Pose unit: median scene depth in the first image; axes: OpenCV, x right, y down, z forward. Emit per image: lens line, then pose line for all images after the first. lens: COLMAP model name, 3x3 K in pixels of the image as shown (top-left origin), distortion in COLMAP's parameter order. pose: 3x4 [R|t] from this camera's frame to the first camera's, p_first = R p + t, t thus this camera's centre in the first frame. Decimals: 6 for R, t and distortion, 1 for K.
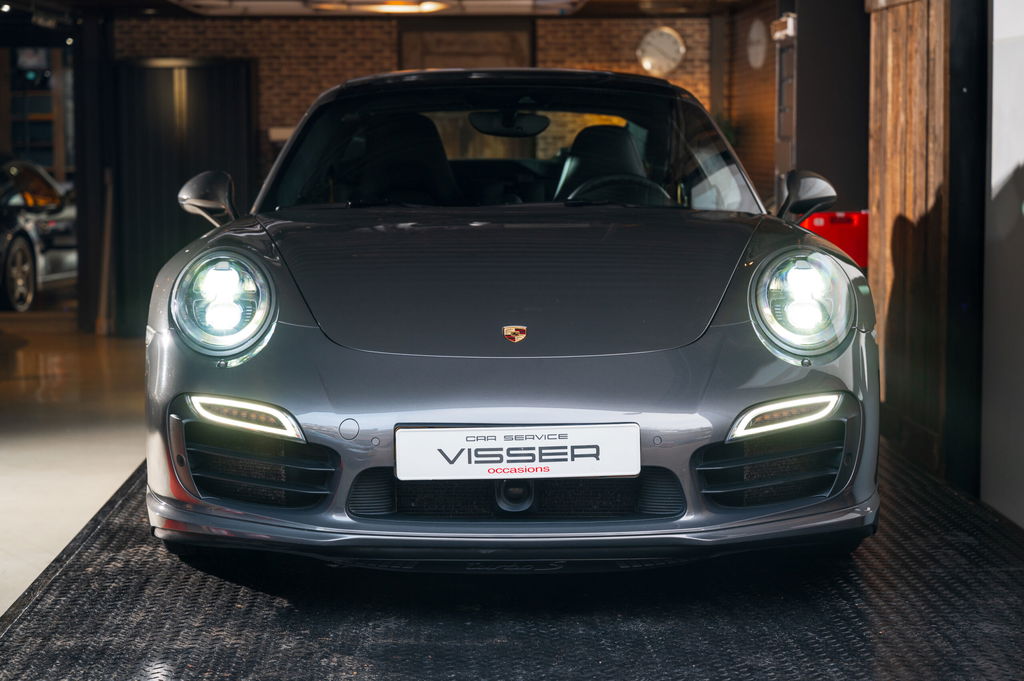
lens RADIAL K [[2096.0, 0, 512.7], [0, 2096.0, 340.7], [0, 0, 1]] dist [-0.053954, 0.000000]
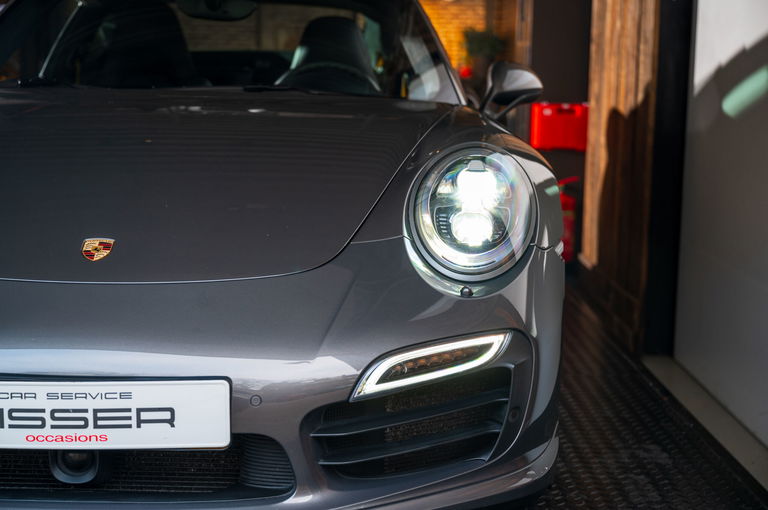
lens RADIAL K [[1322.6, 0, 383.6], [0, 1322.6, 254.1], [0, 0, 1]] dist [-0.005497, 0.000000]
pose [[0.999689, 0.024501, 0.004558, 0.100228], [-0.024717, 0.998152, 0.055521, -0.029816], [-0.003190, -0.055617, 0.998447, 0.468765]]
